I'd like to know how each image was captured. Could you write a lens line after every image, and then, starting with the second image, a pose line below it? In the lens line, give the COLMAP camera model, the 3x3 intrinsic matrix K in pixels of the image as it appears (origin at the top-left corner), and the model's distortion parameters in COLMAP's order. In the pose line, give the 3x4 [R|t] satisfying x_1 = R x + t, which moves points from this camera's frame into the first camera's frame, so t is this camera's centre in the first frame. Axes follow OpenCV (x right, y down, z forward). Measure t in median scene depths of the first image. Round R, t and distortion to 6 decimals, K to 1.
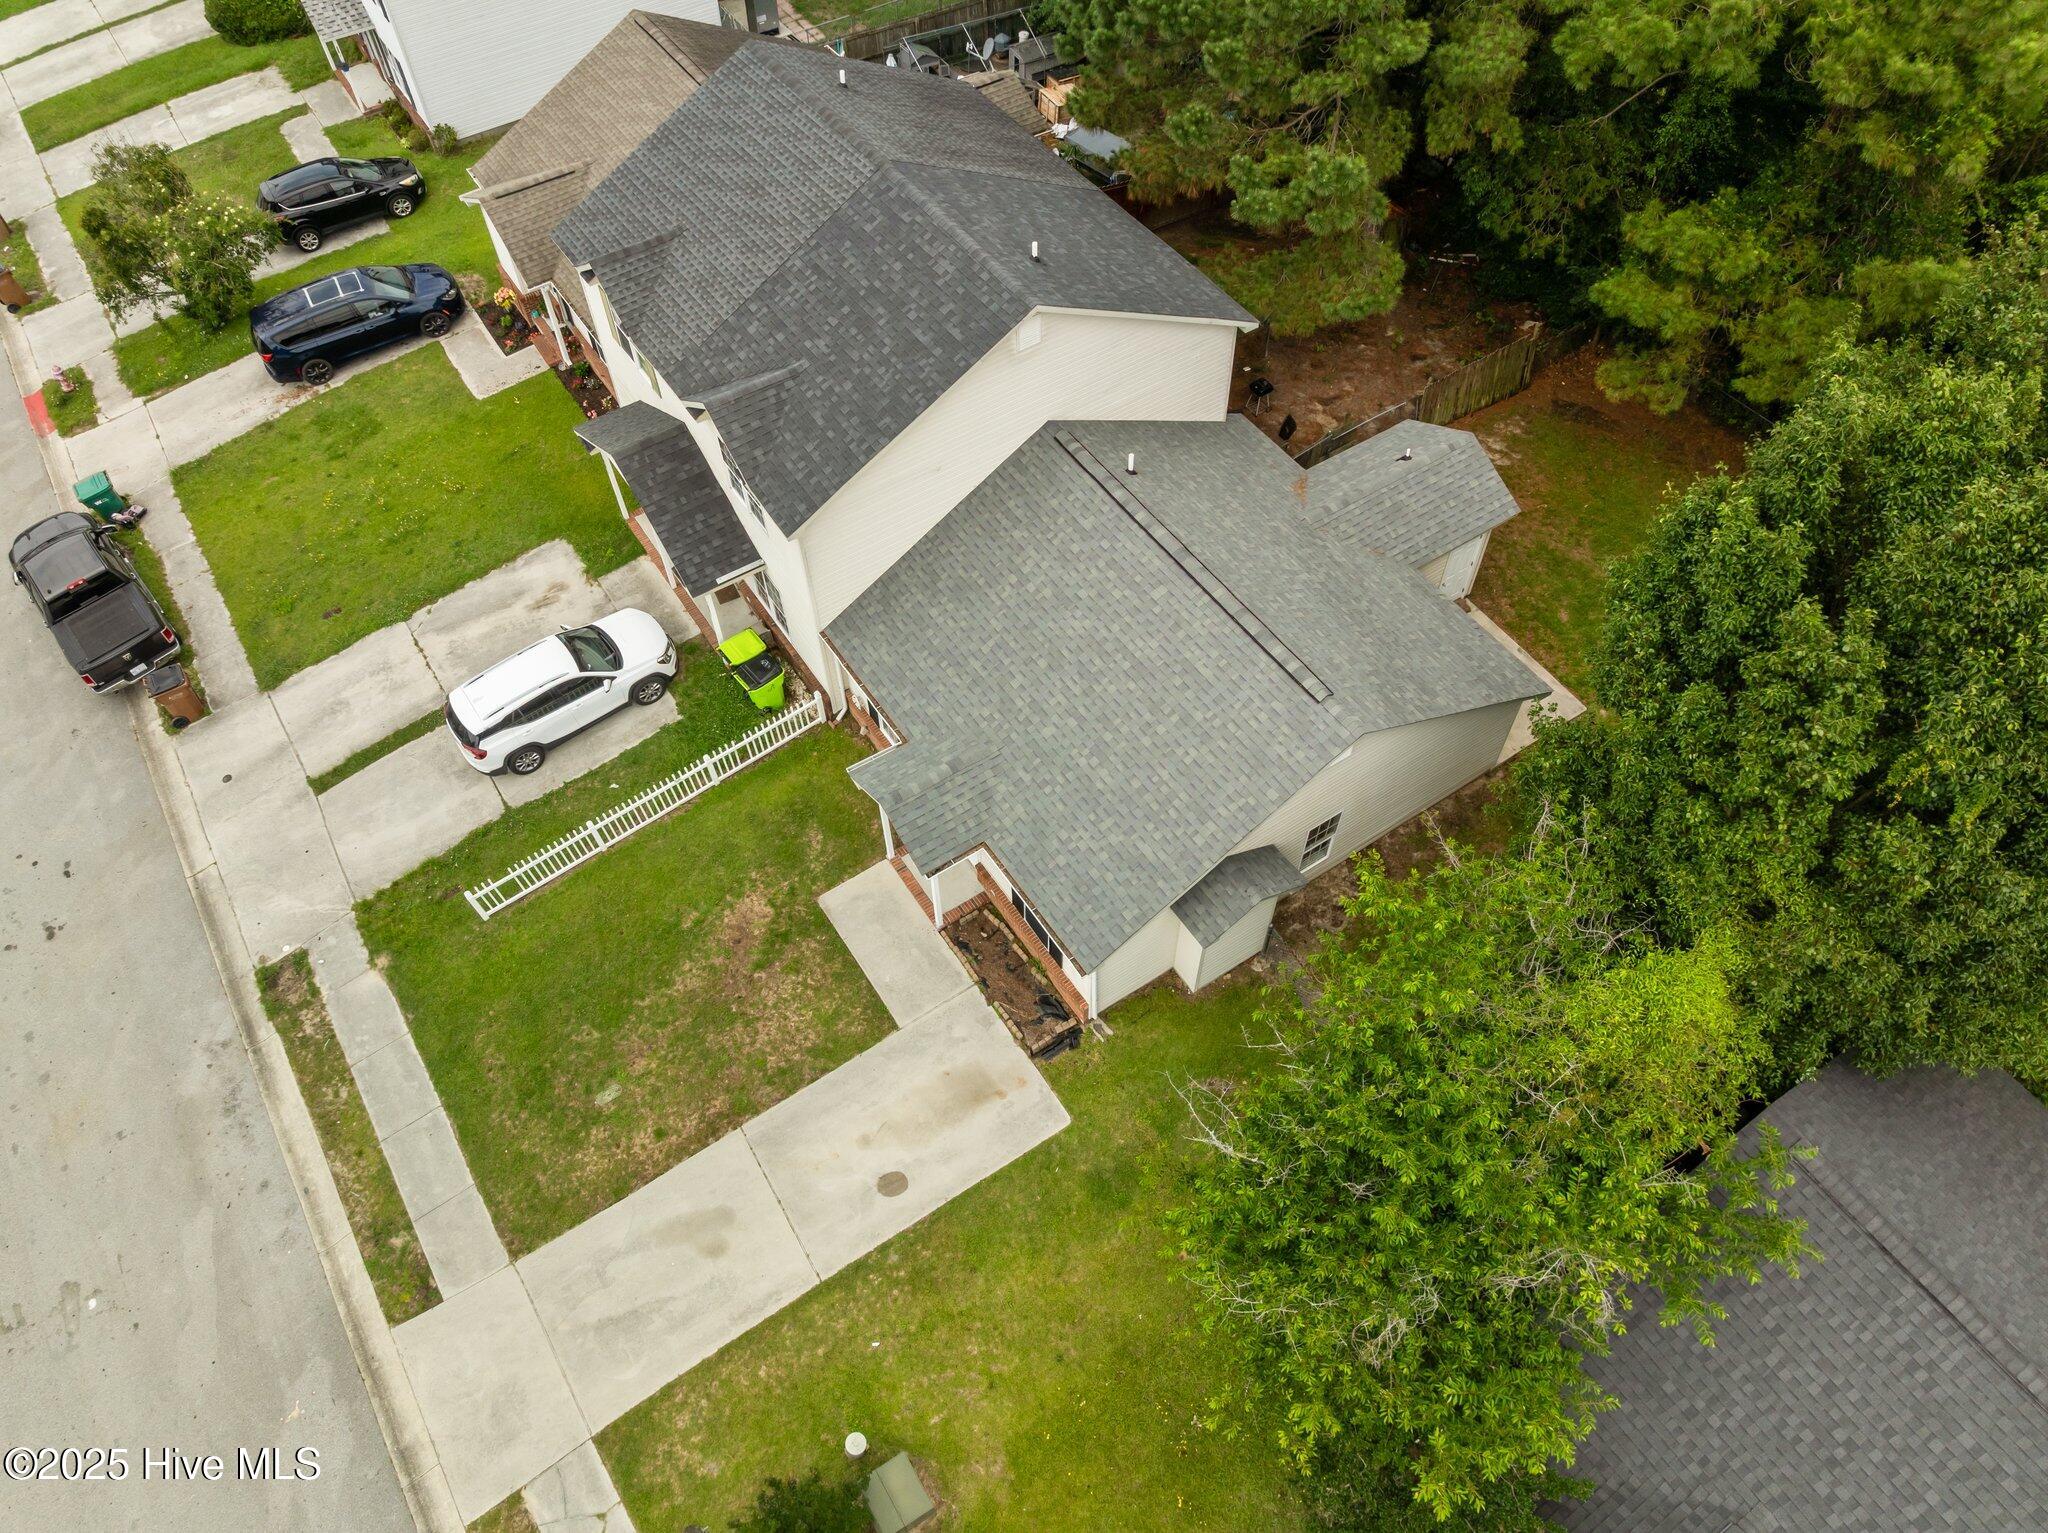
lens RADIAL K [[1440.6, 0, 1029.5], [0, 1440.6, 761.0], [0, 0, 1]] dist [-0.043467, 0.014459]
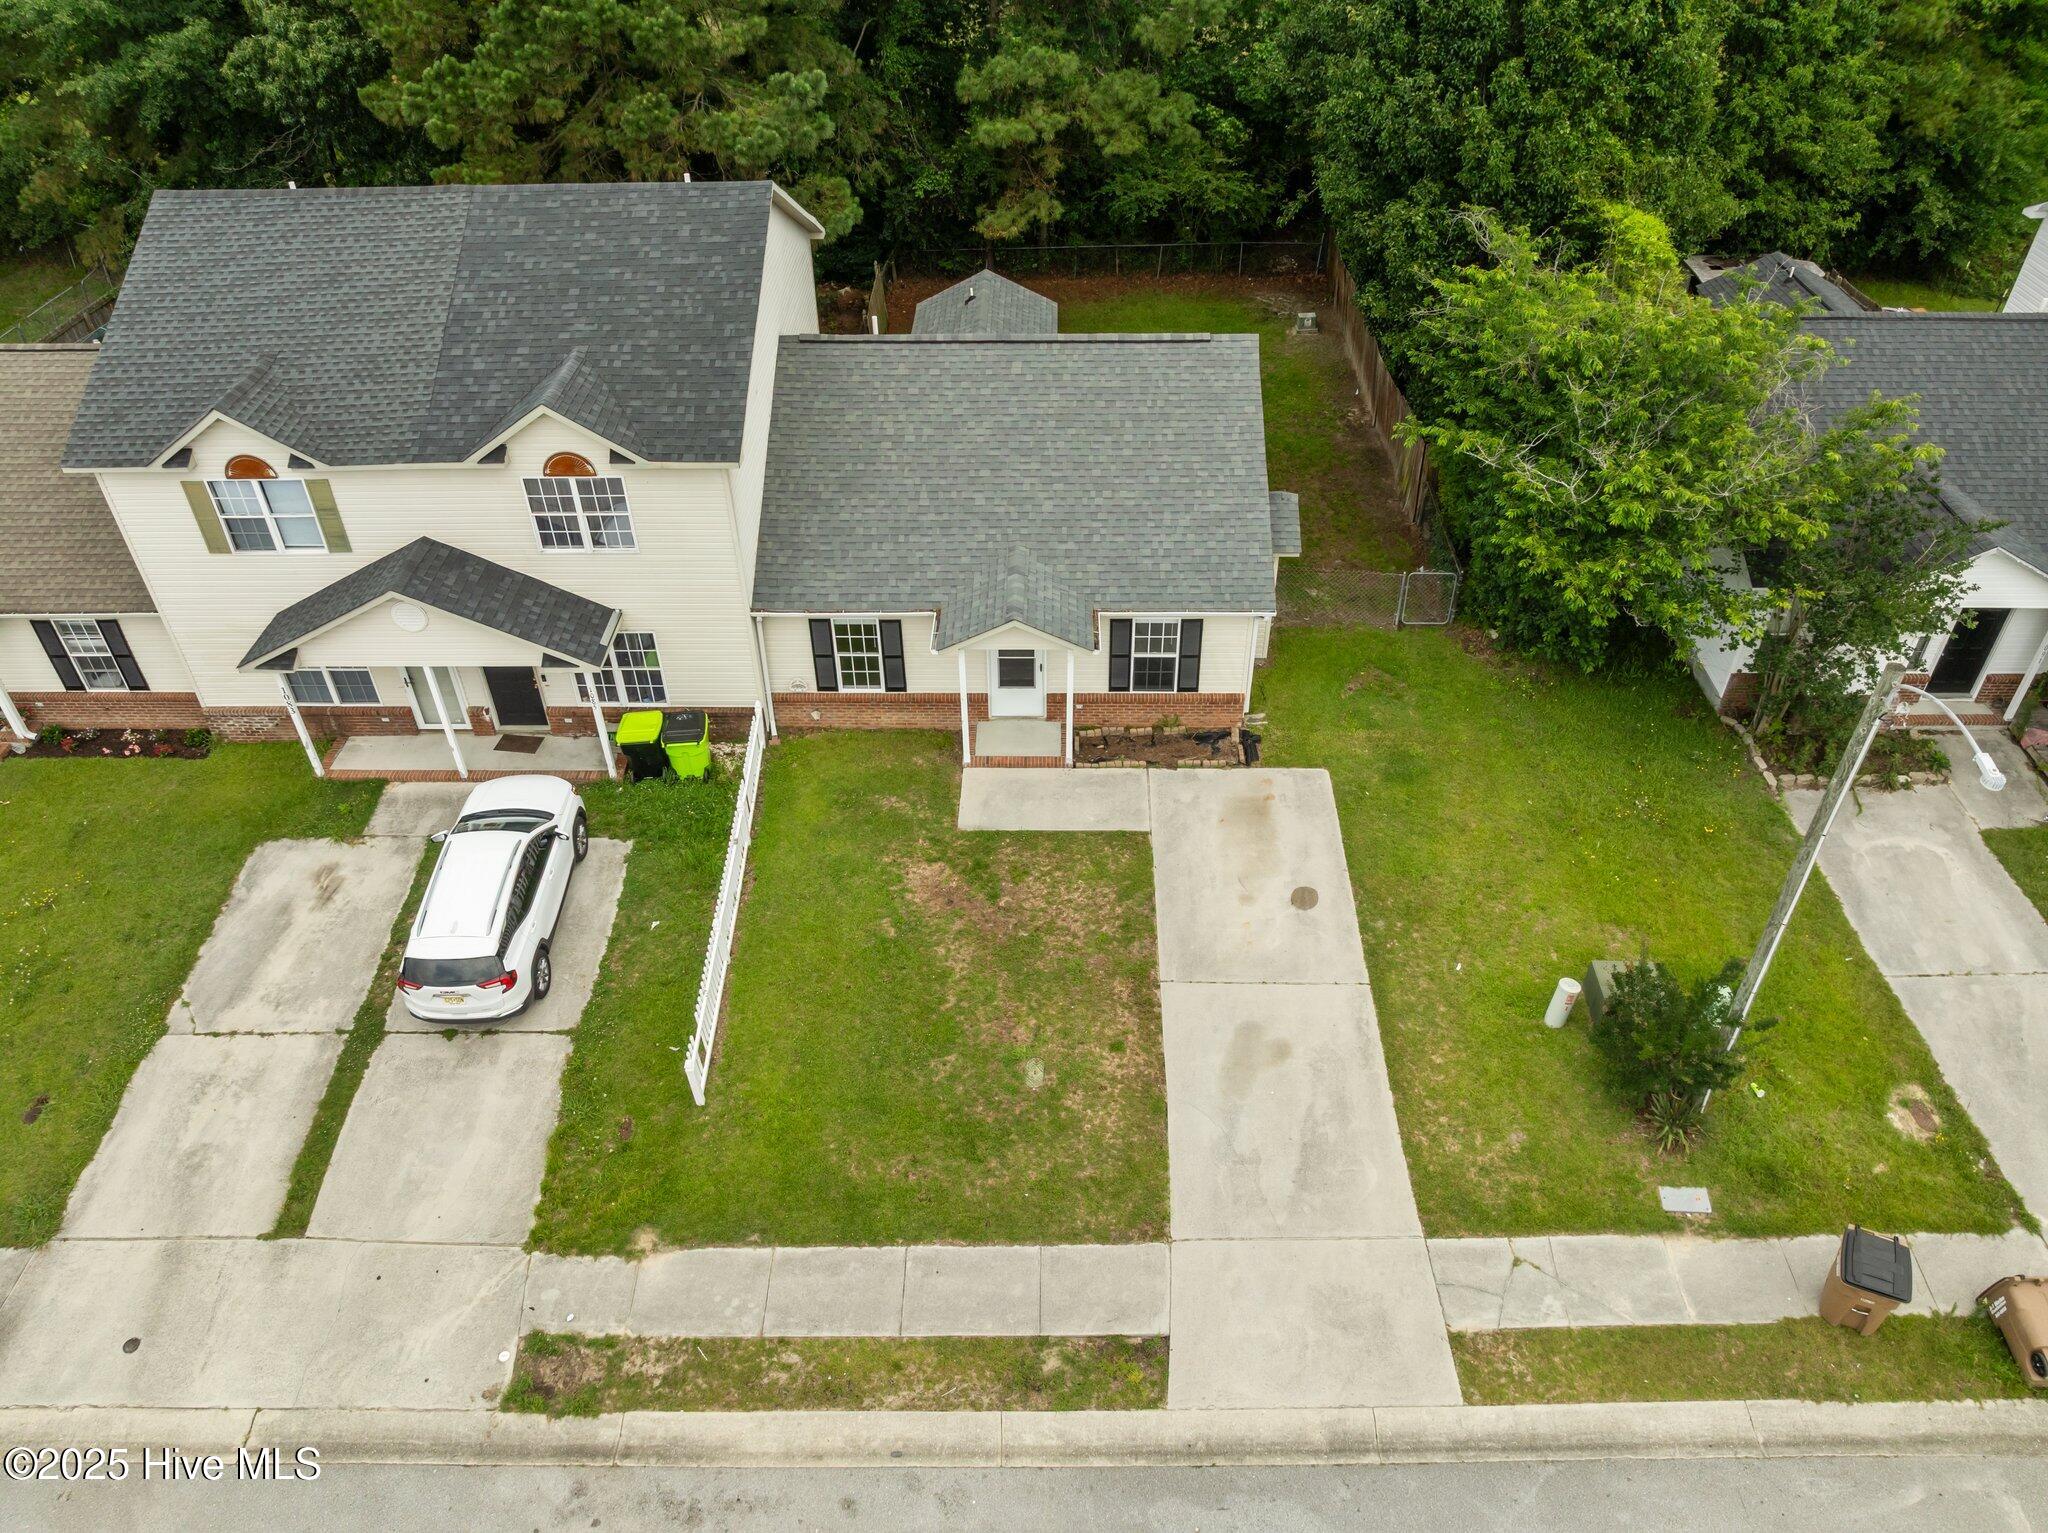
lens RADIAL K [[1443.3, 0, 1024.9], [0, 1443.3, 761.6], [0, 0, 1]] dist [-0.040008, 0.010075]
pose [[0.567032, -0.516665, 0.641508, -0.676724], [0.670224, 0.742140, 0.005299, 0.088420], [-0.478827, 0.426950, 0.767098, 0.285804]]
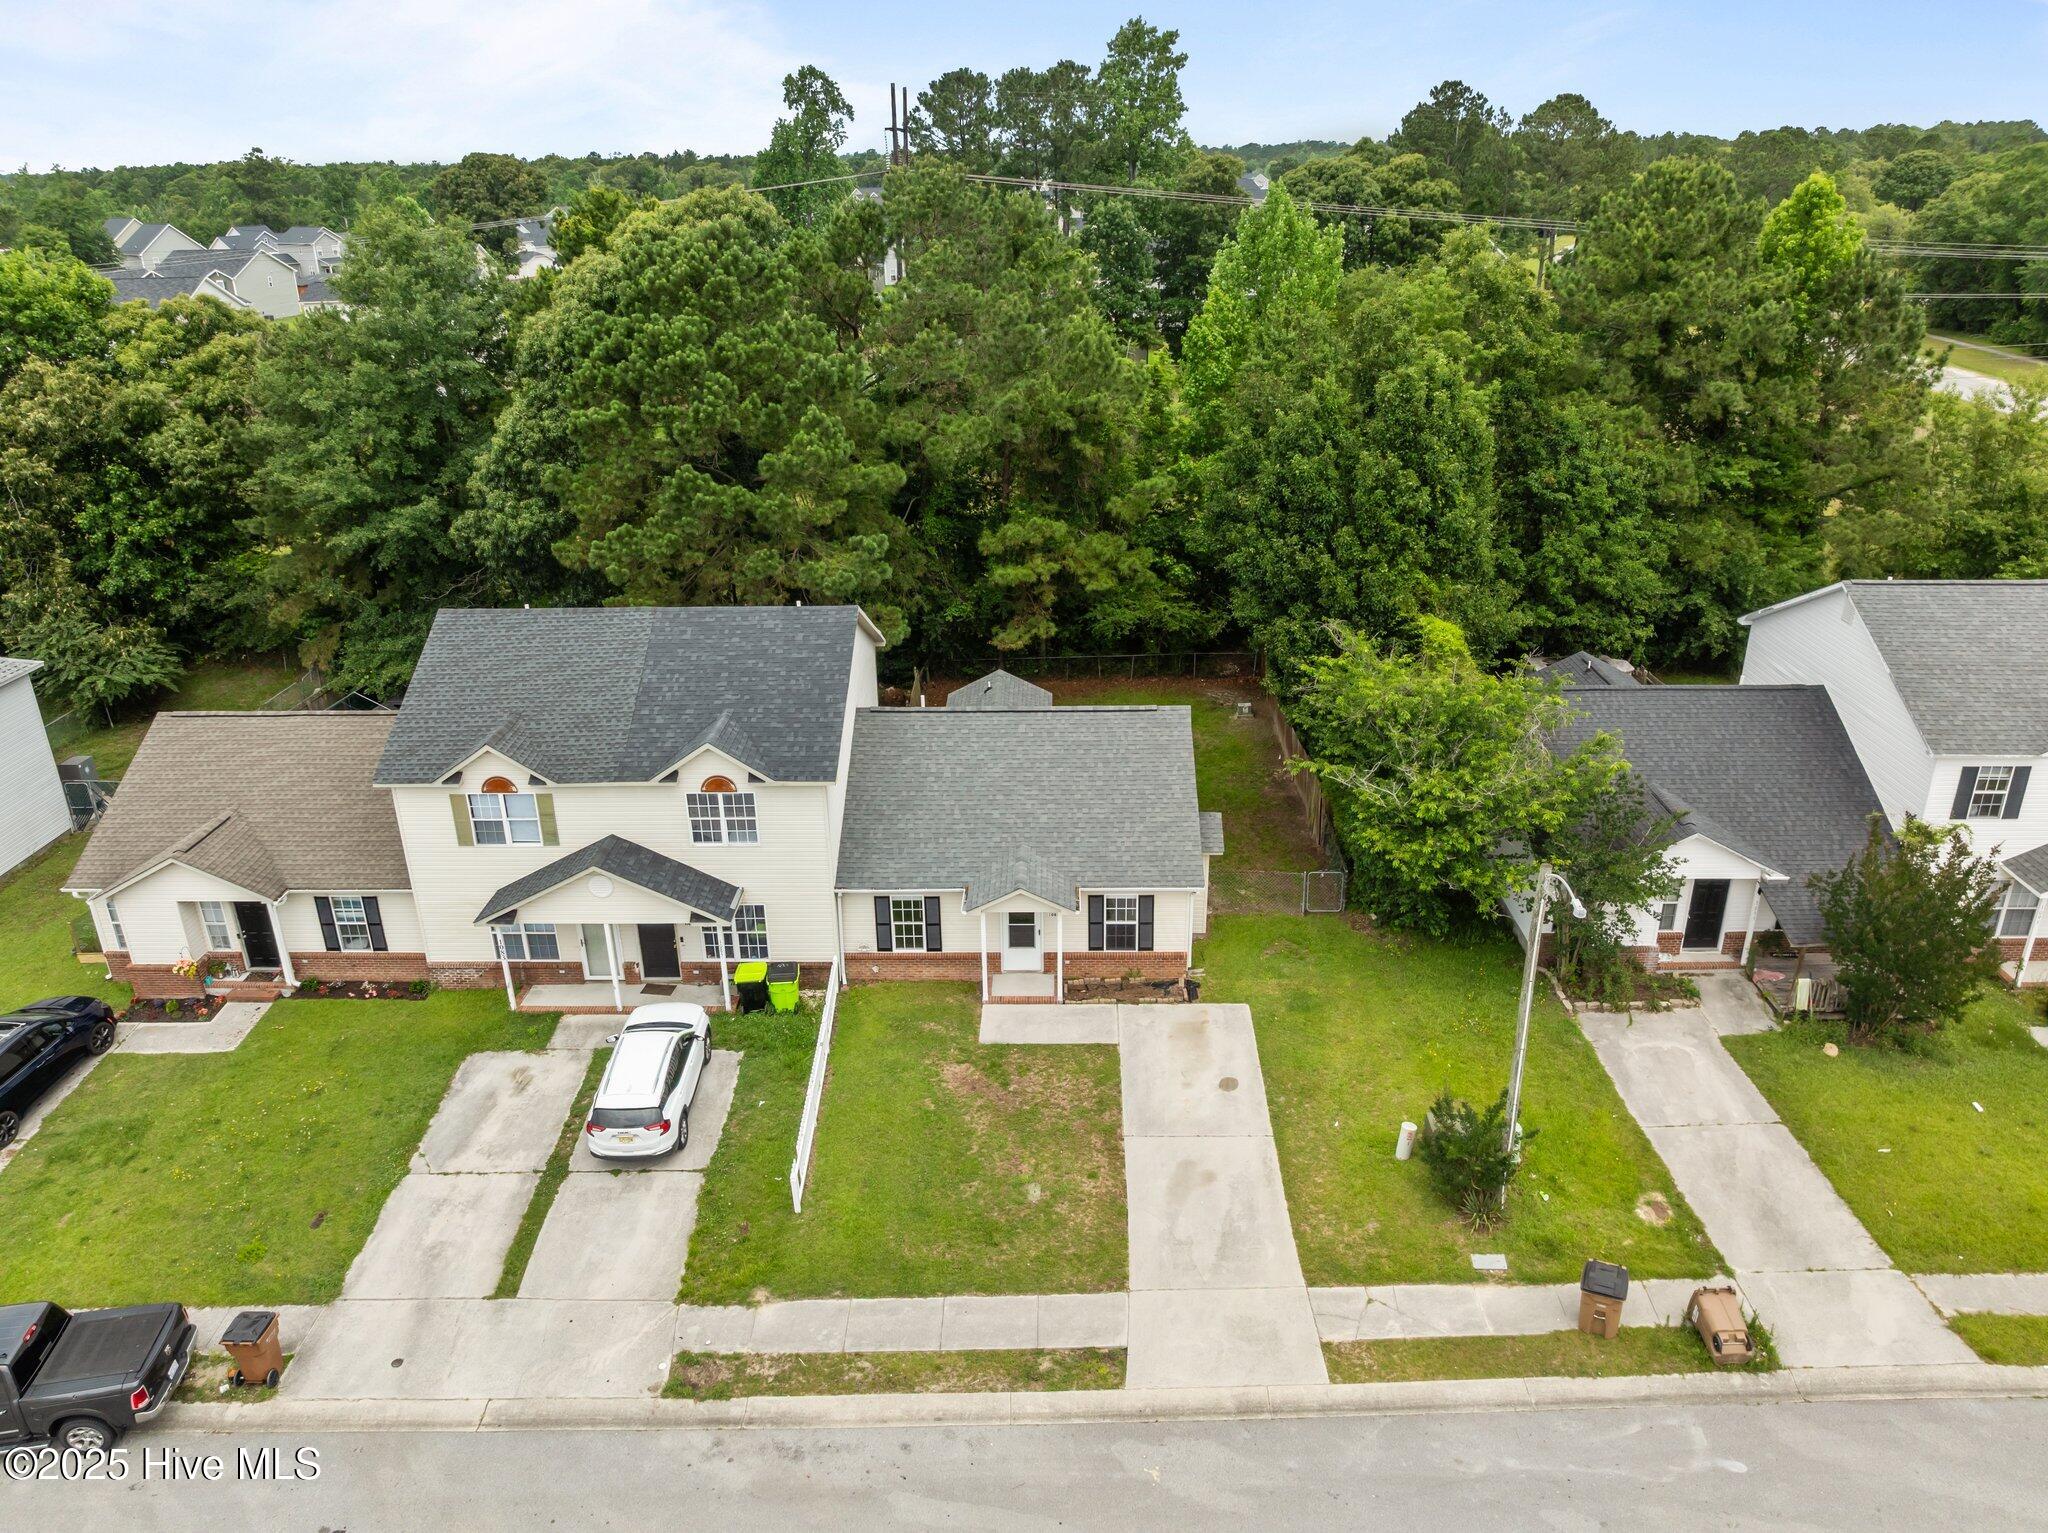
lens RADIAL K [[1439.8, 0, 1023.3], [0, 1439.8, 761.0], [0, 0, 1]] dist [-0.029066, -0.006128]
pose [[0.570739, -0.316286, 0.757773, -0.983532], [0.670707, 0.711962, -0.207998, 0.205717], [-0.473719, 0.626956, 0.618480, 0.078326]]
